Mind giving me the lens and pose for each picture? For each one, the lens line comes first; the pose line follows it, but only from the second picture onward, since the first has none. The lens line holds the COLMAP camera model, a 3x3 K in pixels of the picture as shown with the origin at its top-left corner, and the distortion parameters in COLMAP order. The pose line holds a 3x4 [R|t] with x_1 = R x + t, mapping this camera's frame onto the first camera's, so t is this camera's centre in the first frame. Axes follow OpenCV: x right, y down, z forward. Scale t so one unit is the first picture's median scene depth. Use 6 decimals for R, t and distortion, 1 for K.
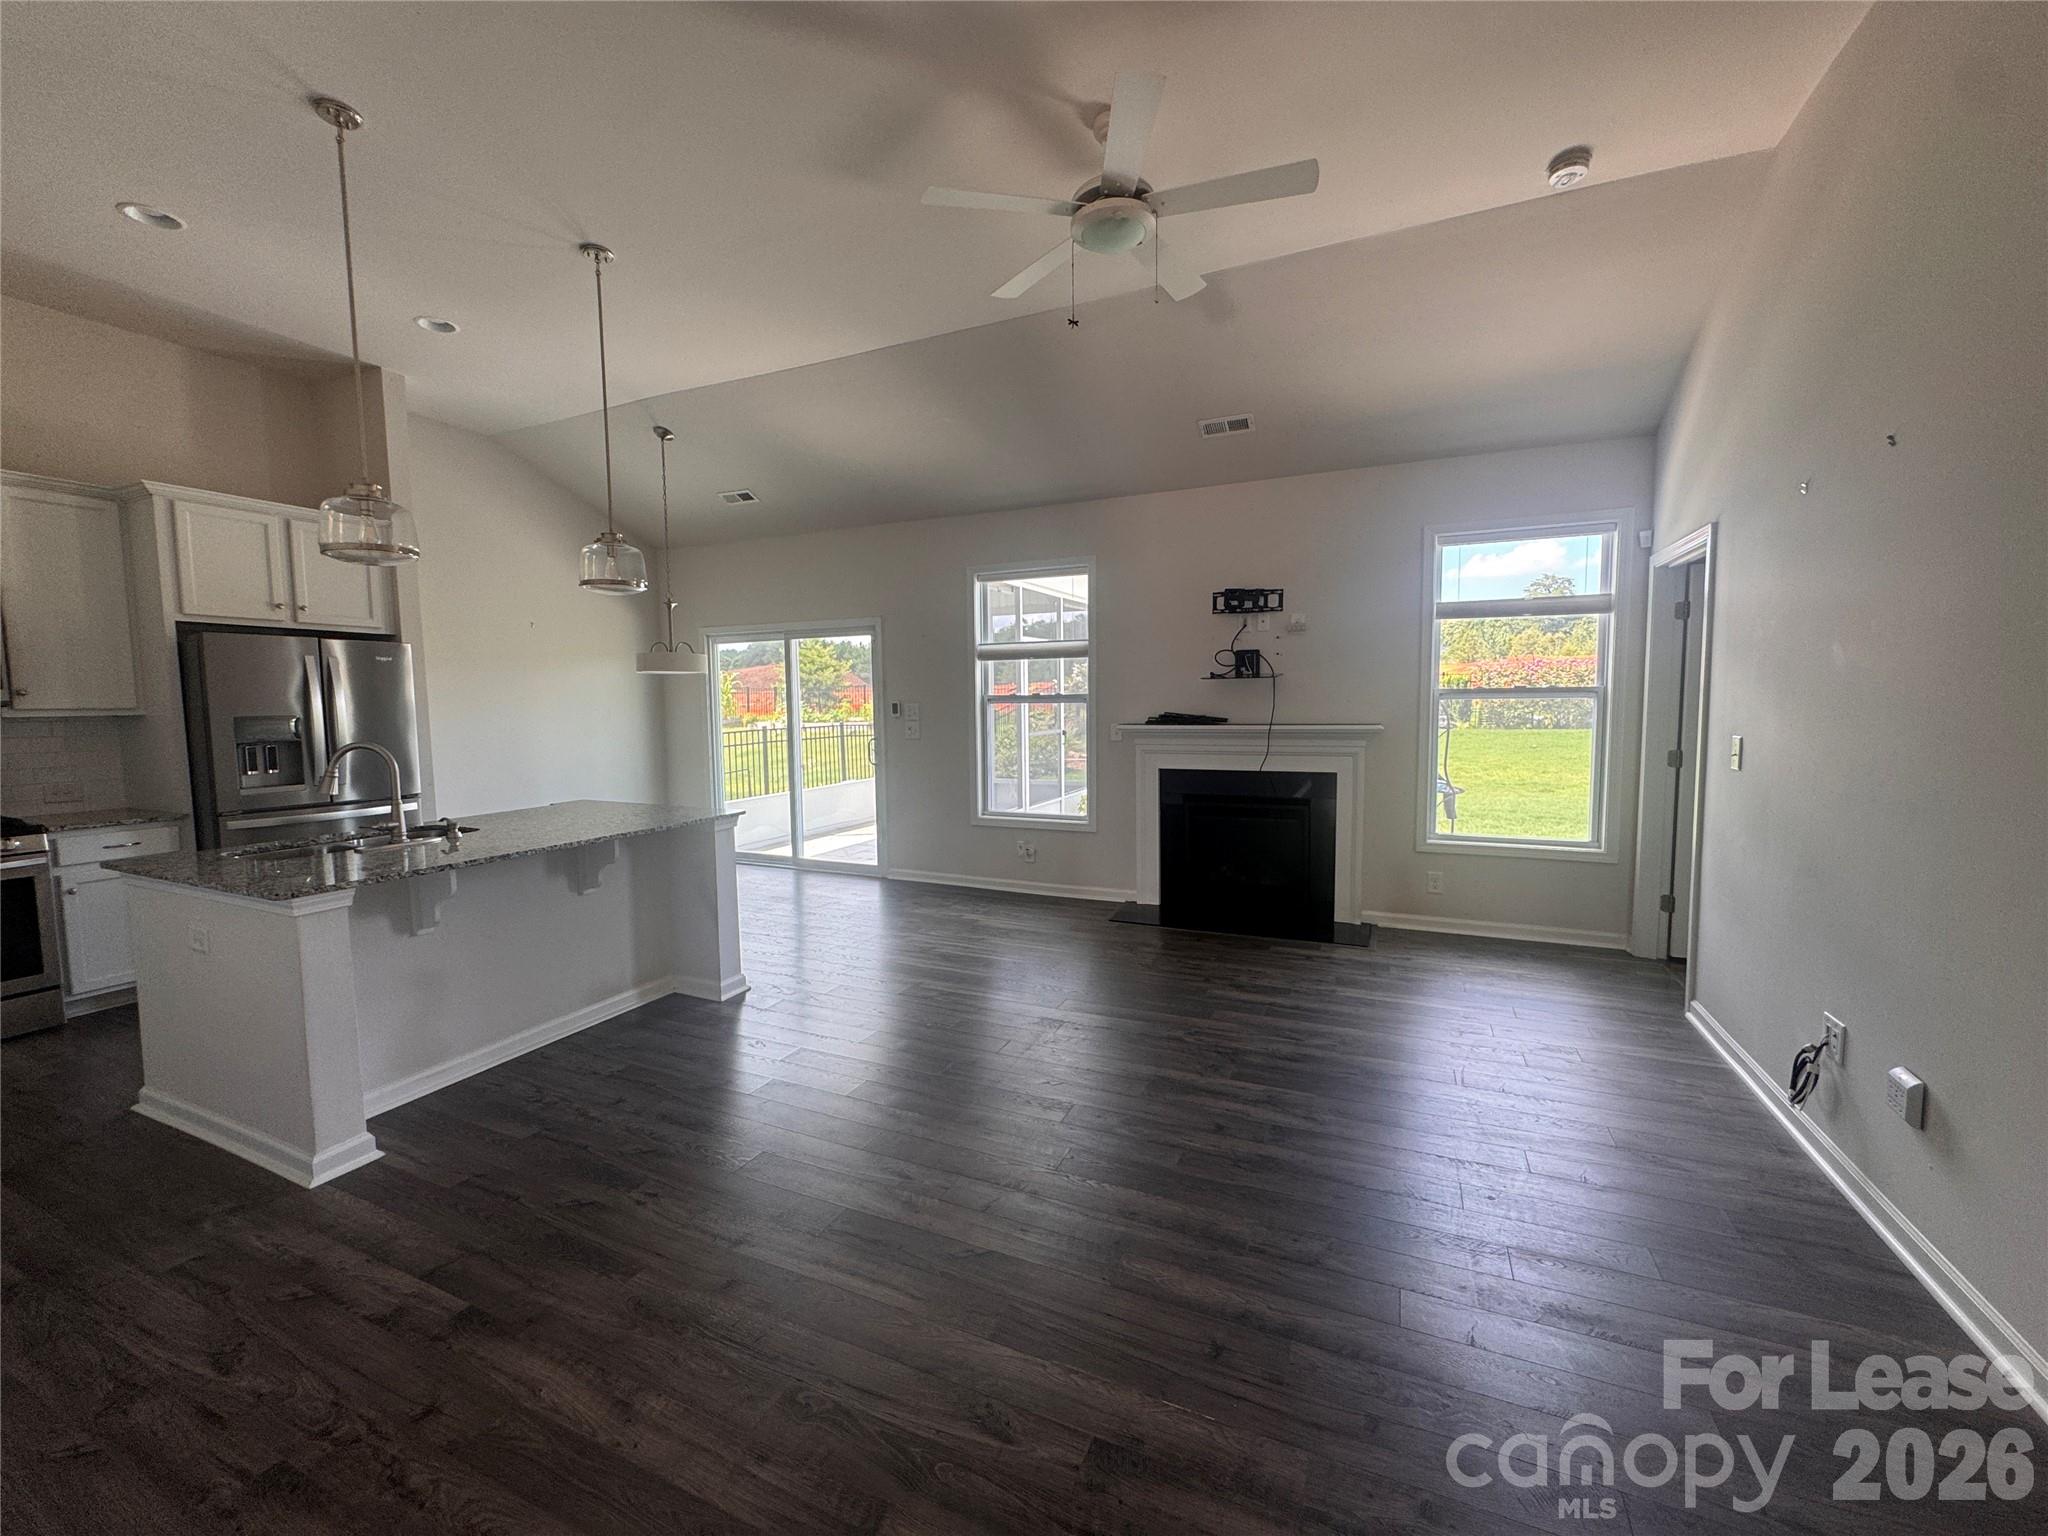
lens RADIAL K [[820.7, 0, 1030.3], [0, 820.7, 761.9], [0, 0, 1]] dist [-0.006161, 0.001389]
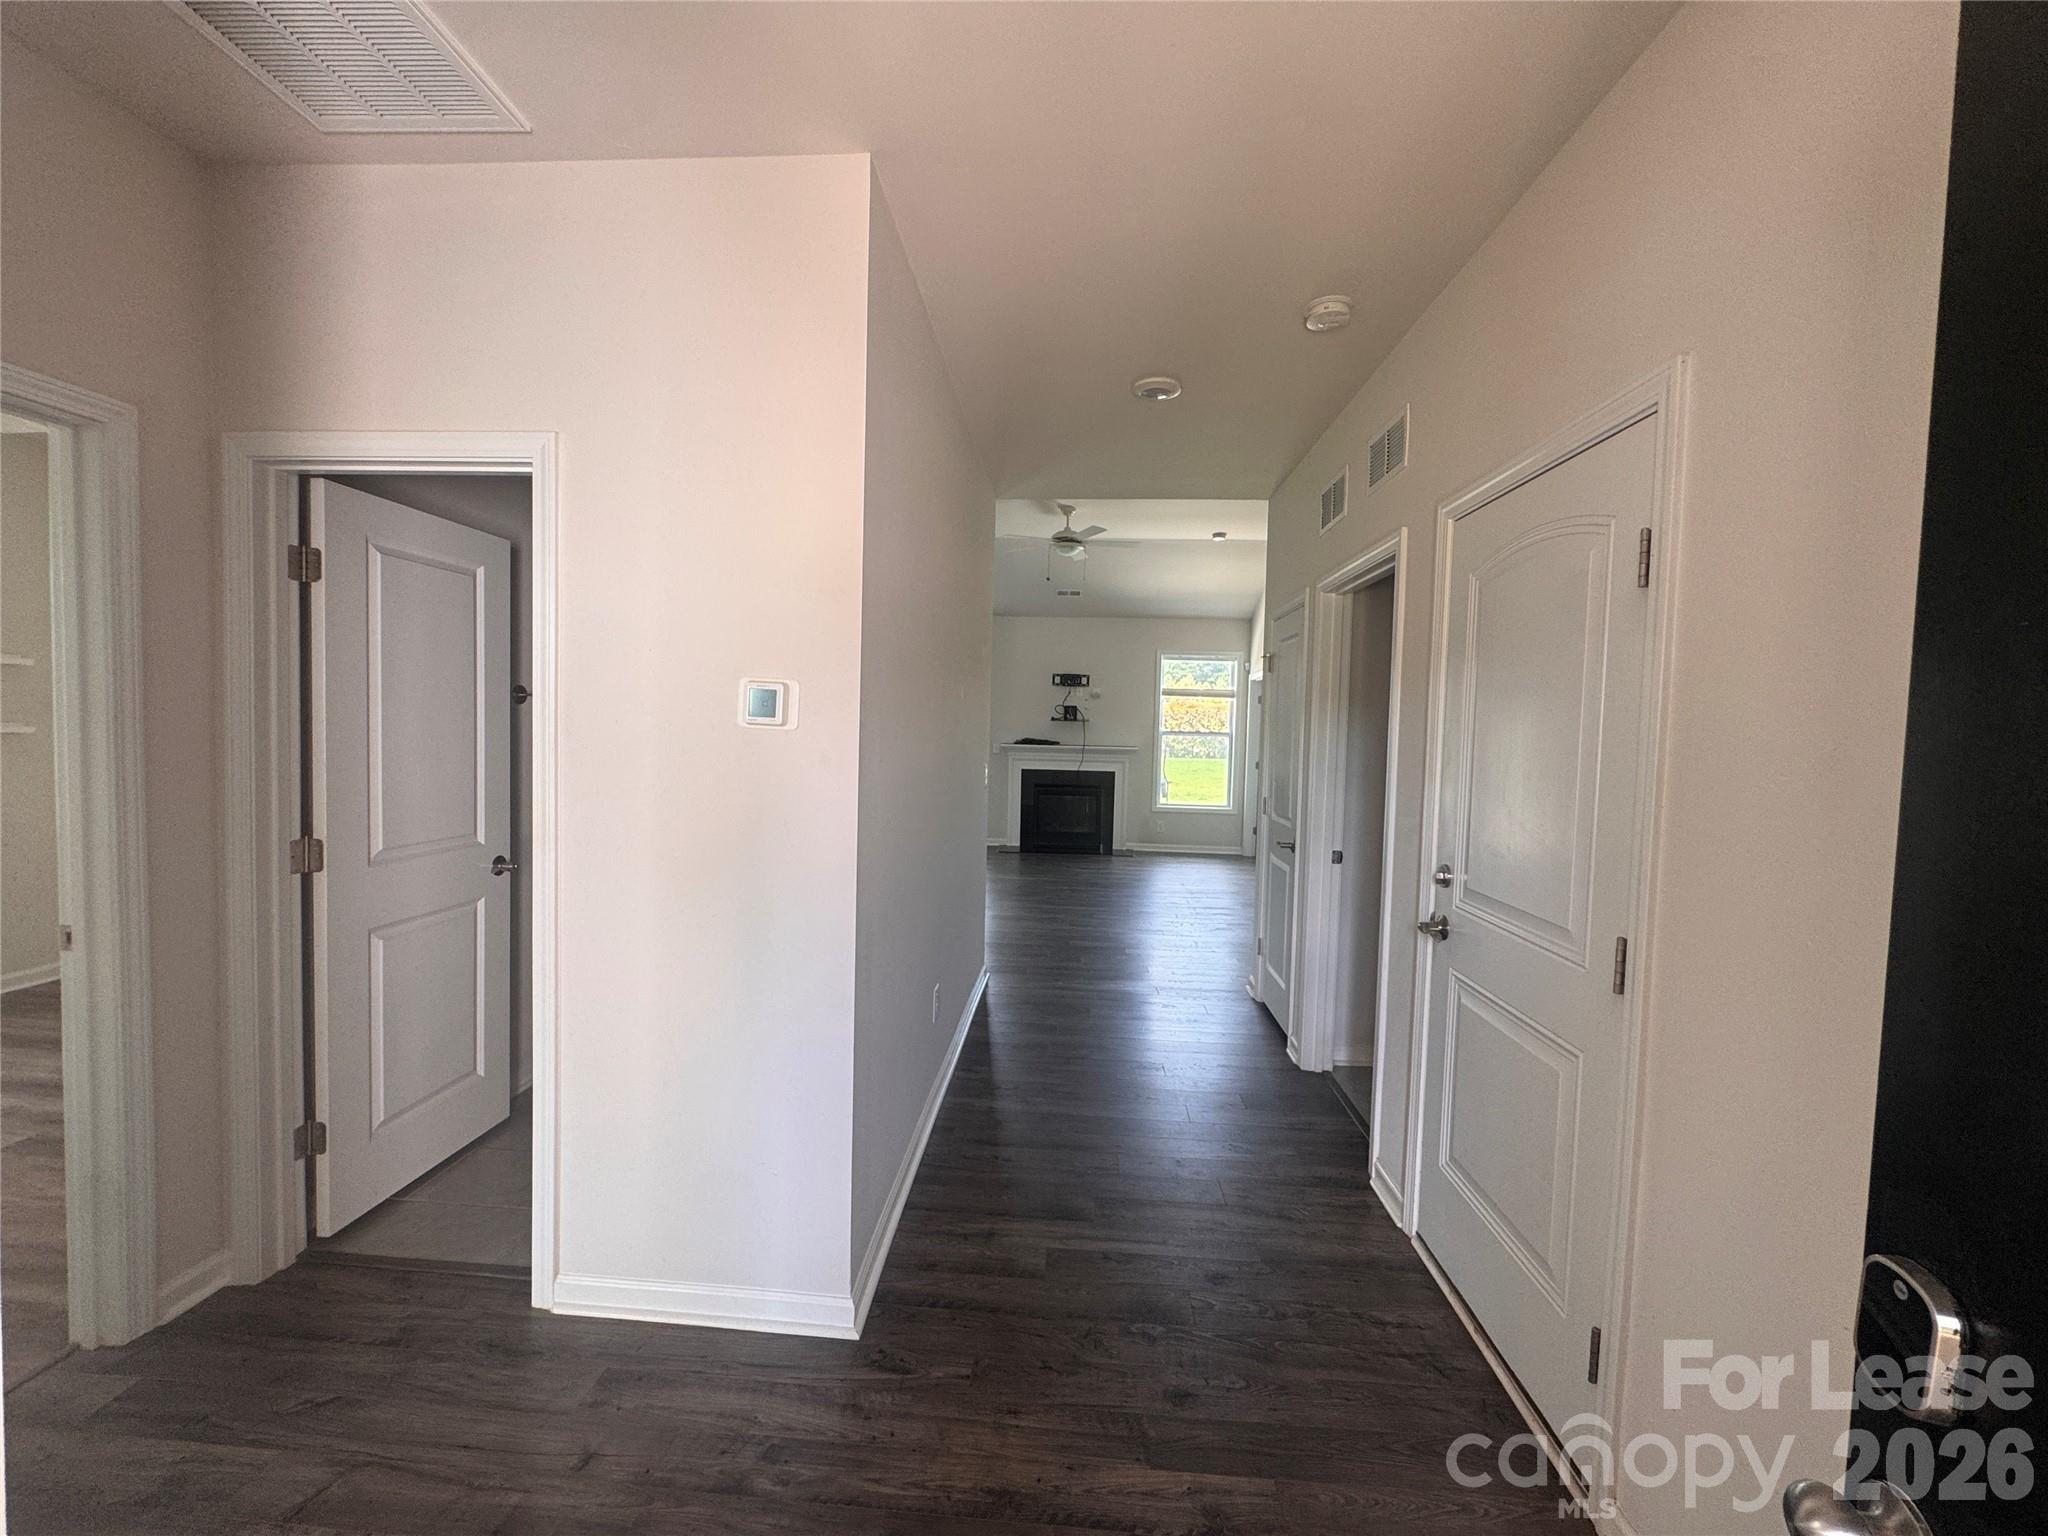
lens RADIAL K [[820.7, 0, 1028.2], [0, 820.7, 768.3], [0, 0, 1]] dist [-0.006161, 0.001389]
pose [[0.935548, 0.019915, 0.352638, -0.493494], [-0.011215, 0.999581, -0.026698, 0.058626], [-0.353022, 0.021023, 0.935379, -0.730652]]
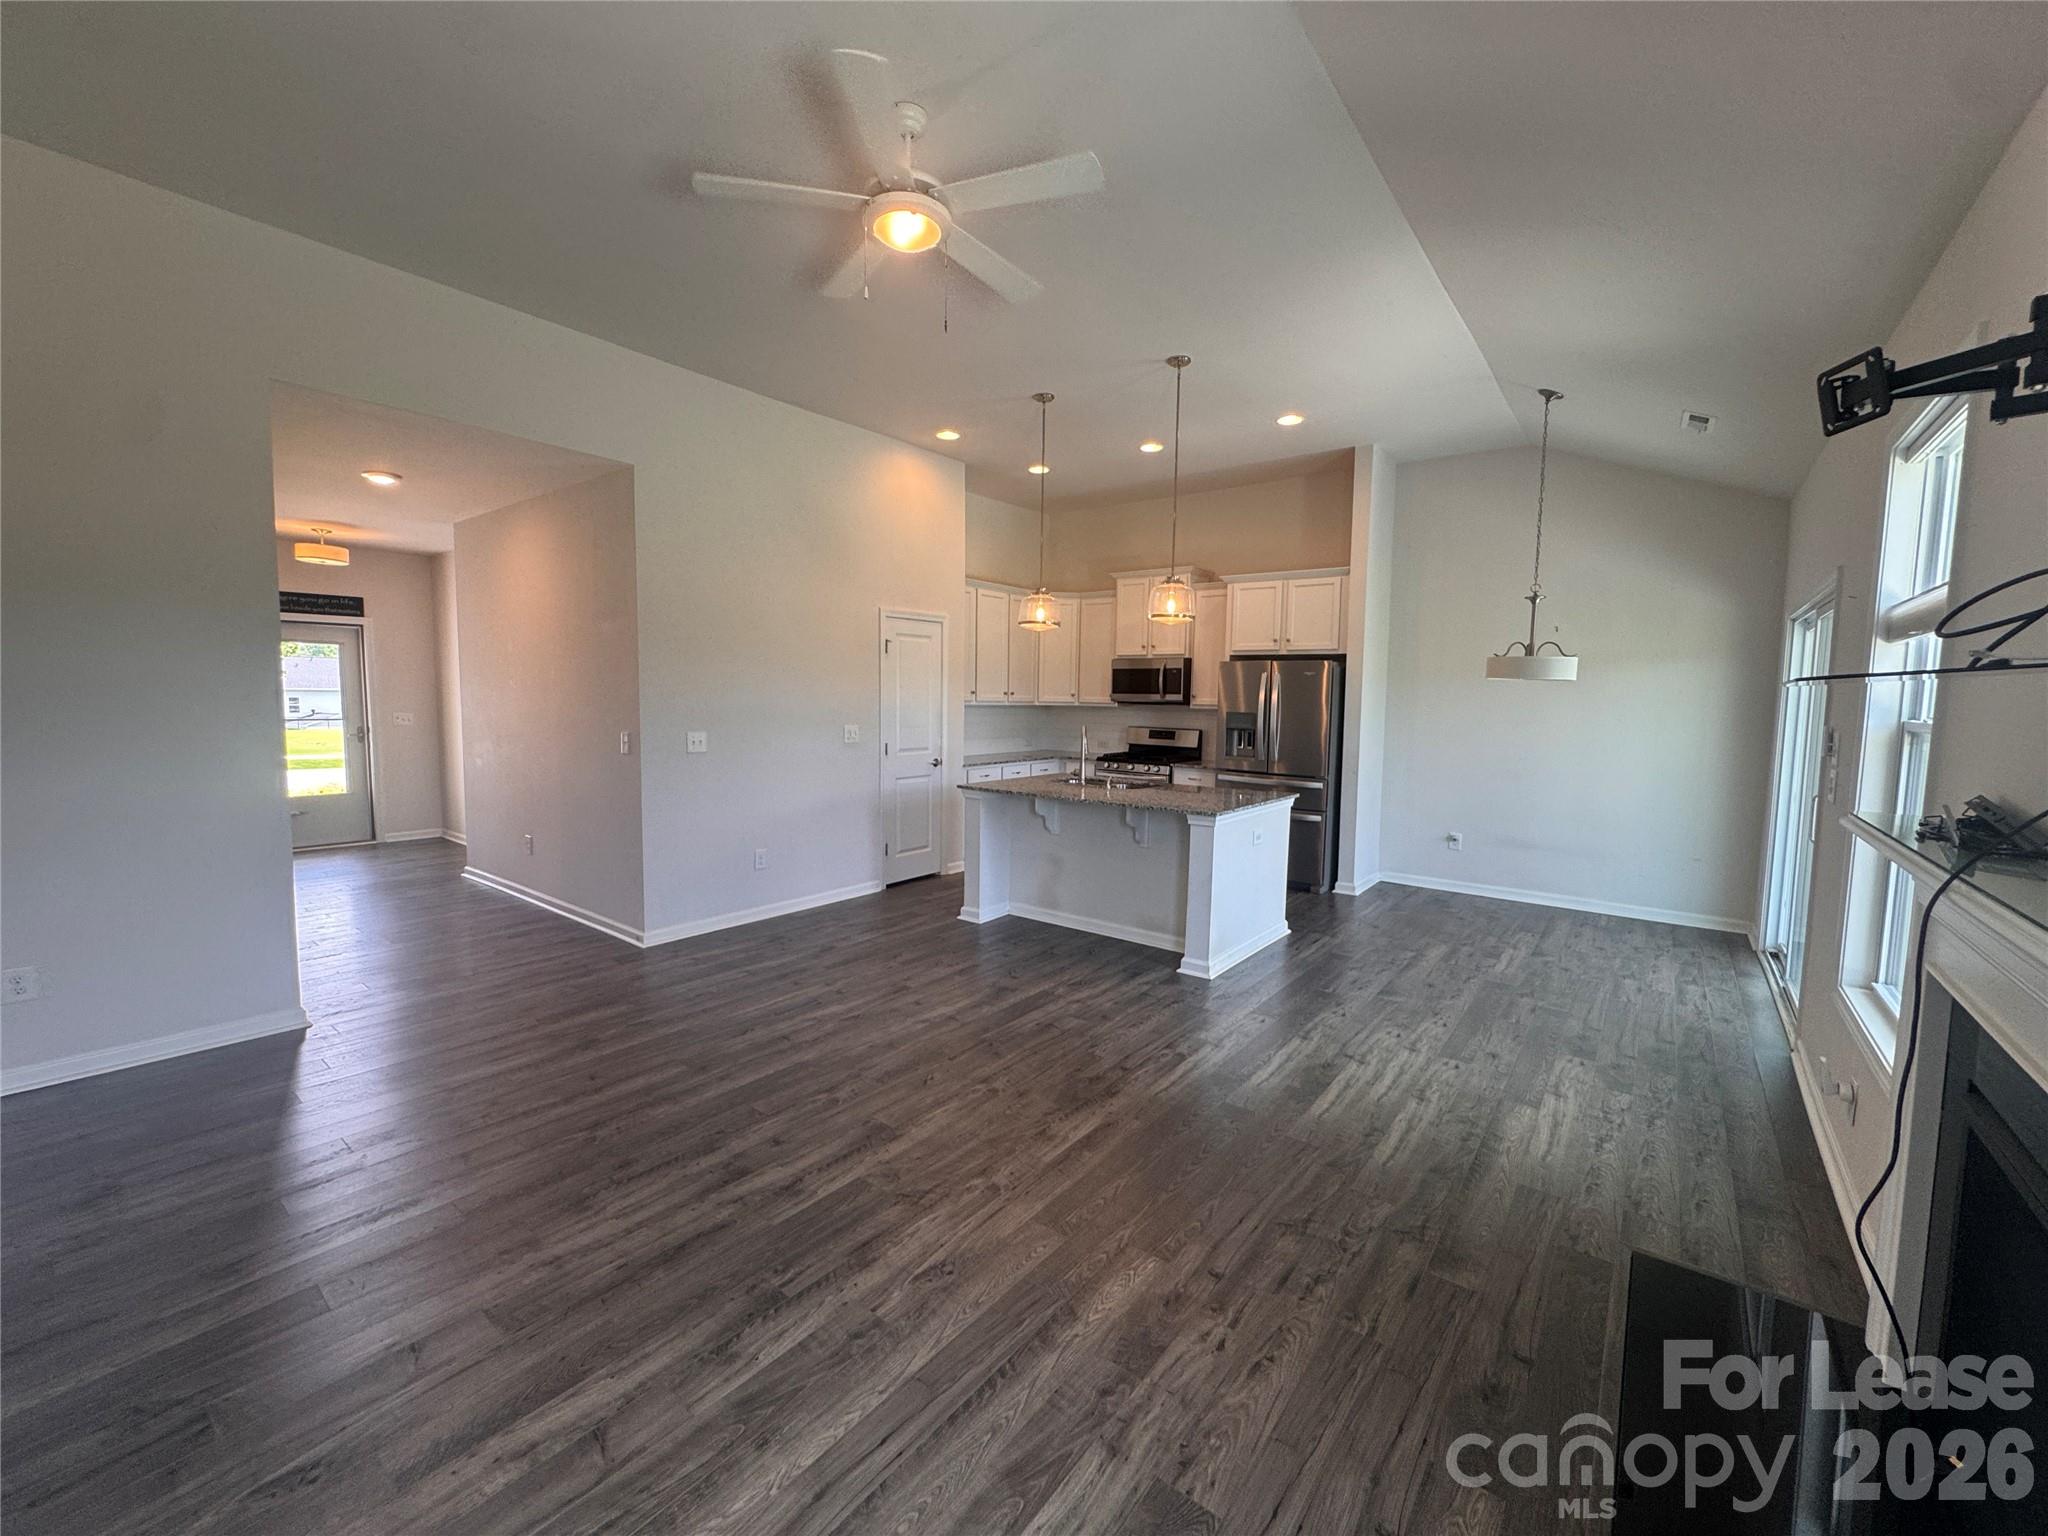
lens RADIAL K [[820.7, 0, 1025.6], [0, 820.7, 759.2], [0, 0, 1]] dist [-0.006161, 0.001389]
pose [[-0.239209, 0.088905, -0.966889, 0.602249], [-0.085493, 0.990003, 0.112182, -0.090038], [0.967197, 0.109497, -0.229217, 0.810166]]
